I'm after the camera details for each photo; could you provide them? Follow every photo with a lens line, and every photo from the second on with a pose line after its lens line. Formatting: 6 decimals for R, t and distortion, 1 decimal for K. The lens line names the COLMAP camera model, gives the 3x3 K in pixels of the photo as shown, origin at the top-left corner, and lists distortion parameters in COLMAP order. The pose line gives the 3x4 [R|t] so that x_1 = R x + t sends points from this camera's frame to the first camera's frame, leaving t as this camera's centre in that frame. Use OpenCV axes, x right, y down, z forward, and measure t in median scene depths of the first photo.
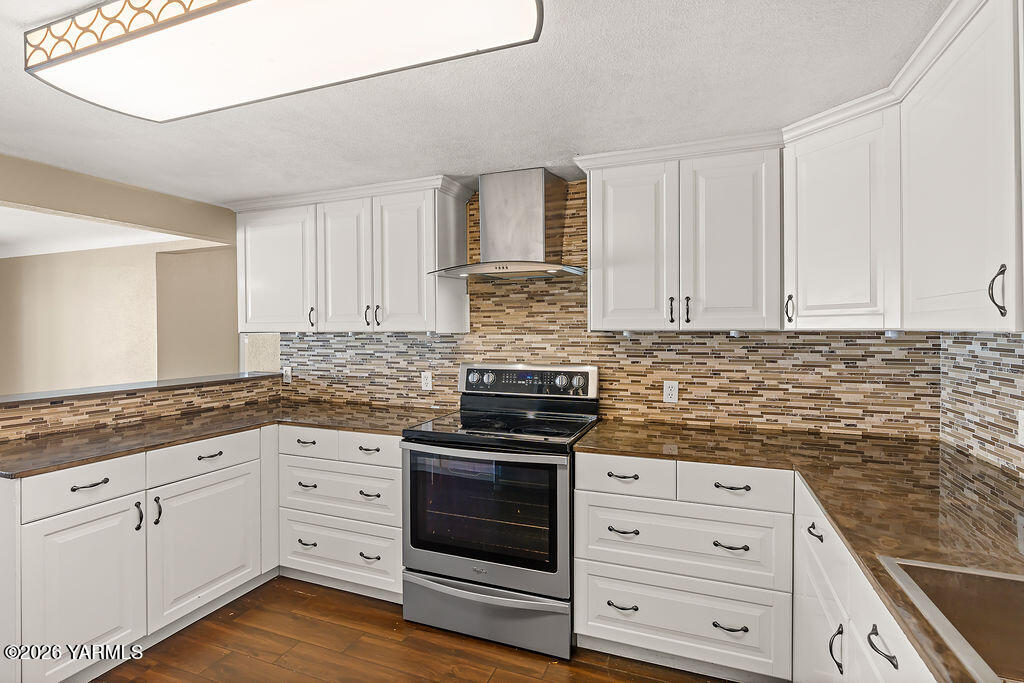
lens RADIAL K [[472.0, 0, 489.1], [0, 472.0, 332.3], [0, 0, 1]] dist [-0.009033, 0.004540]
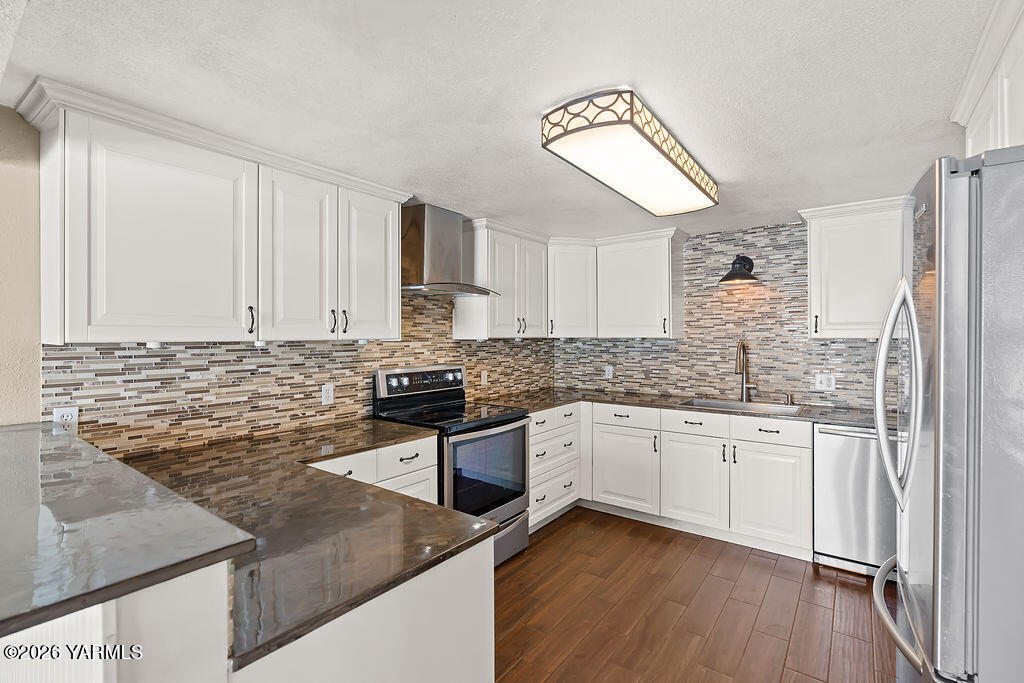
lens RADIAL K [[472.0, 0, 487.2], [0, 472.0, 334.4], [0, 0, 1]] dist [-0.009033, 0.004540]
pose [[0.299971, 0.008033, 0.953915, -0.990696], [0.011129, 0.999867, -0.011920, 0.002335], [-0.953884, 0.014192, 0.299841, 0.474664]]
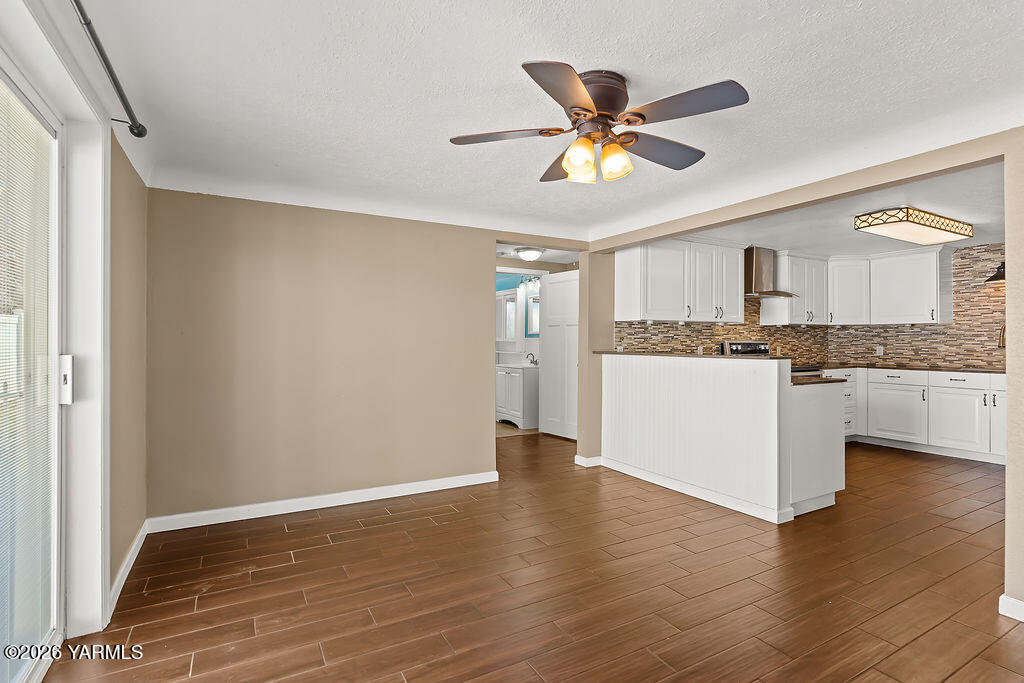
lens RADIAL K [[472.0, 0, 474.4], [0, 472.0, 337.8], [0, 0, 1]] dist [-0.009033, 0.004540]
pose [[0.670171, 0.011349, 0.742120, -2.173753], [0.001379, 0.999862, -0.016535, 0.087650], [-0.742205, 0.012105, 0.670063, 0.496958]]
